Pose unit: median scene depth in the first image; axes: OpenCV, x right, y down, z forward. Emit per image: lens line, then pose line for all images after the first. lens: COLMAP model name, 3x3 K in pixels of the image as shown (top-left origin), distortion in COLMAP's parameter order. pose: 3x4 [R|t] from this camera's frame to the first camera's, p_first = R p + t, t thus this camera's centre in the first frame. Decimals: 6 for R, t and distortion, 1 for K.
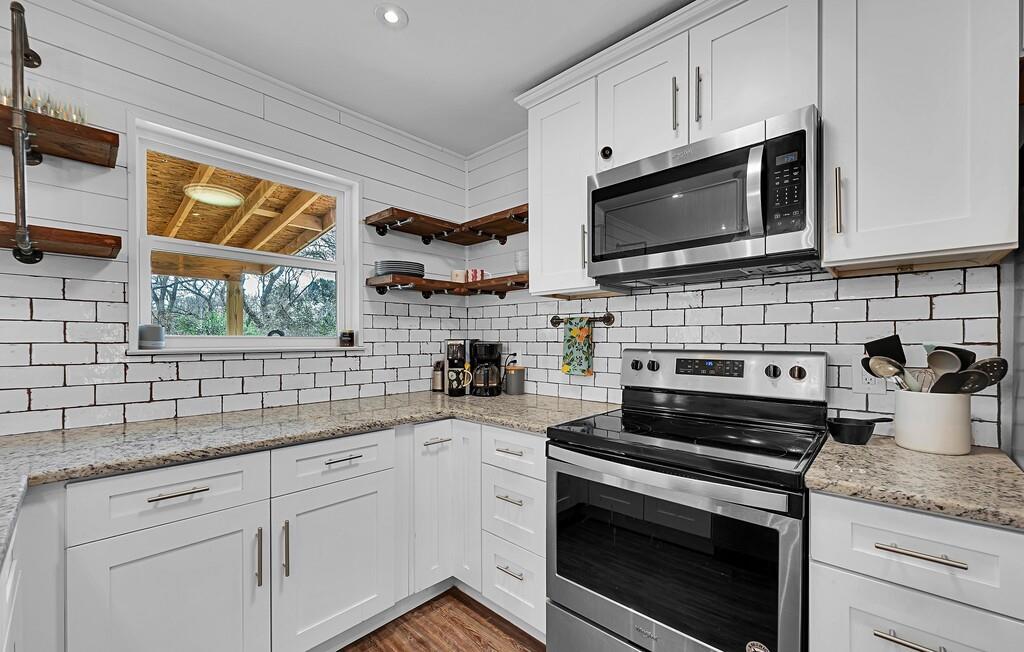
lens RADIAL K [[411.6, 0, 531.4], [0, 411.6, 341.4], [0, 0, 1]] dist [-0.000492, -0.000111]
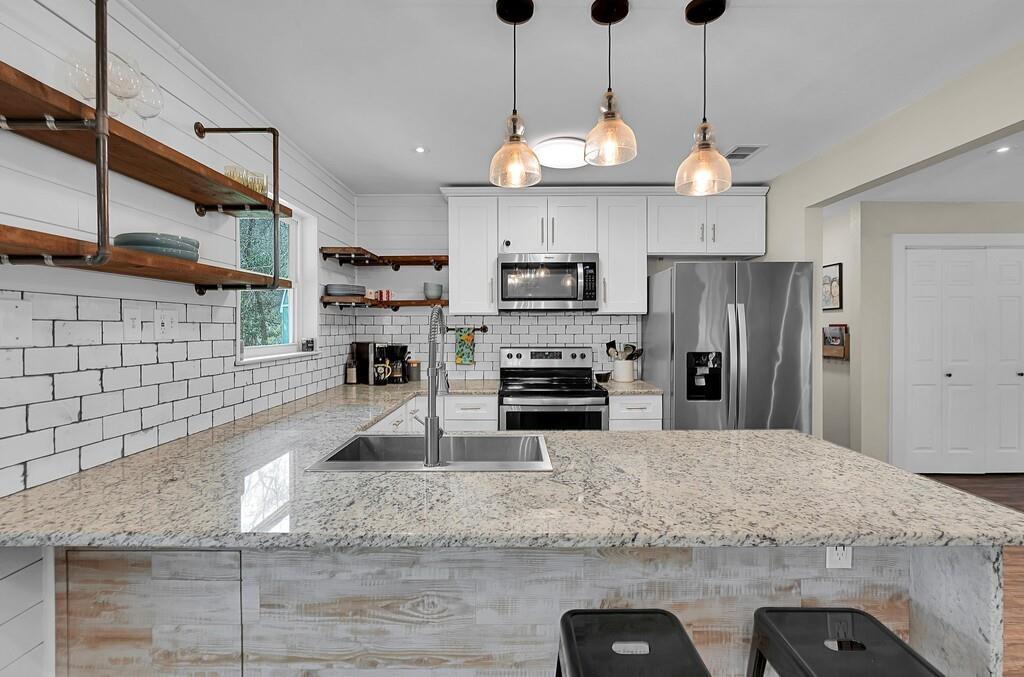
lens RADIAL K [[429.6, 0, 536.4], [0, 429.6, 333.1], [0, 0, 1]] dist [0.000203, -0.000126]
pose [[0.723236, -0.007887, 0.690555, -0.869719], [0.003184, 0.999962, 0.008086, -0.052535], [-0.690593, -0.003650, 0.723234, -0.412631]]
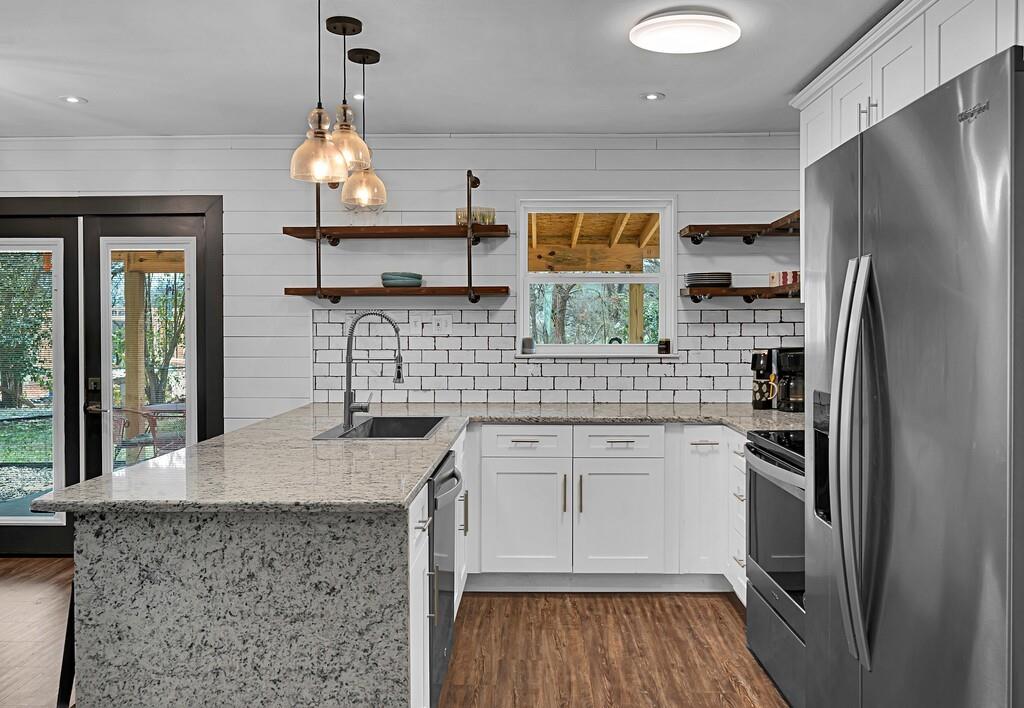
lens RADIAL K [[833.0, 0, 575.8], [0, 833.0, 333.6], [0, 0, 1]] dist [0.006403, -0.001350]
pose [[0.695570, 0.007787, -0.718416, 0.981868], [-0.003268, 0.999965, 0.007675, -0.057913], [0.718451, -0.002990, 0.695571, -0.695785]]
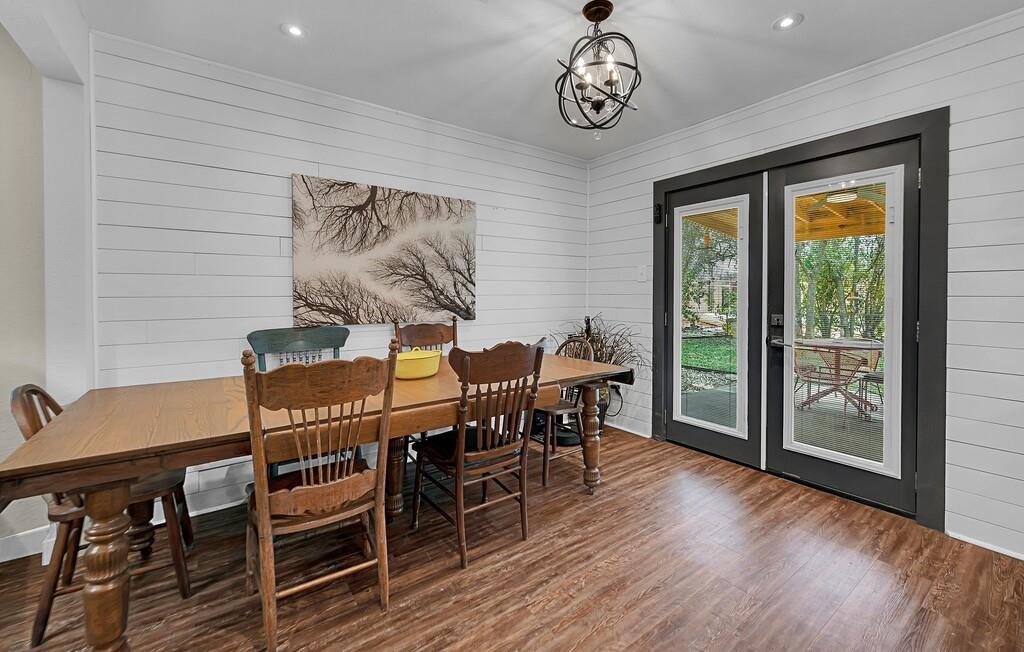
lens RADIAL K [[404.7, 0, 485.6], [0, 404.7, 299.9], [0, 0, 1]] dist [0.020050, -0.010989]
pose [[-0.242071, 0.013503, -0.970165, -0.064769], [-0.002853, 0.999889, 0.014628, 0.017432], [0.970254, 0.006309, -0.242006, -0.619433]]
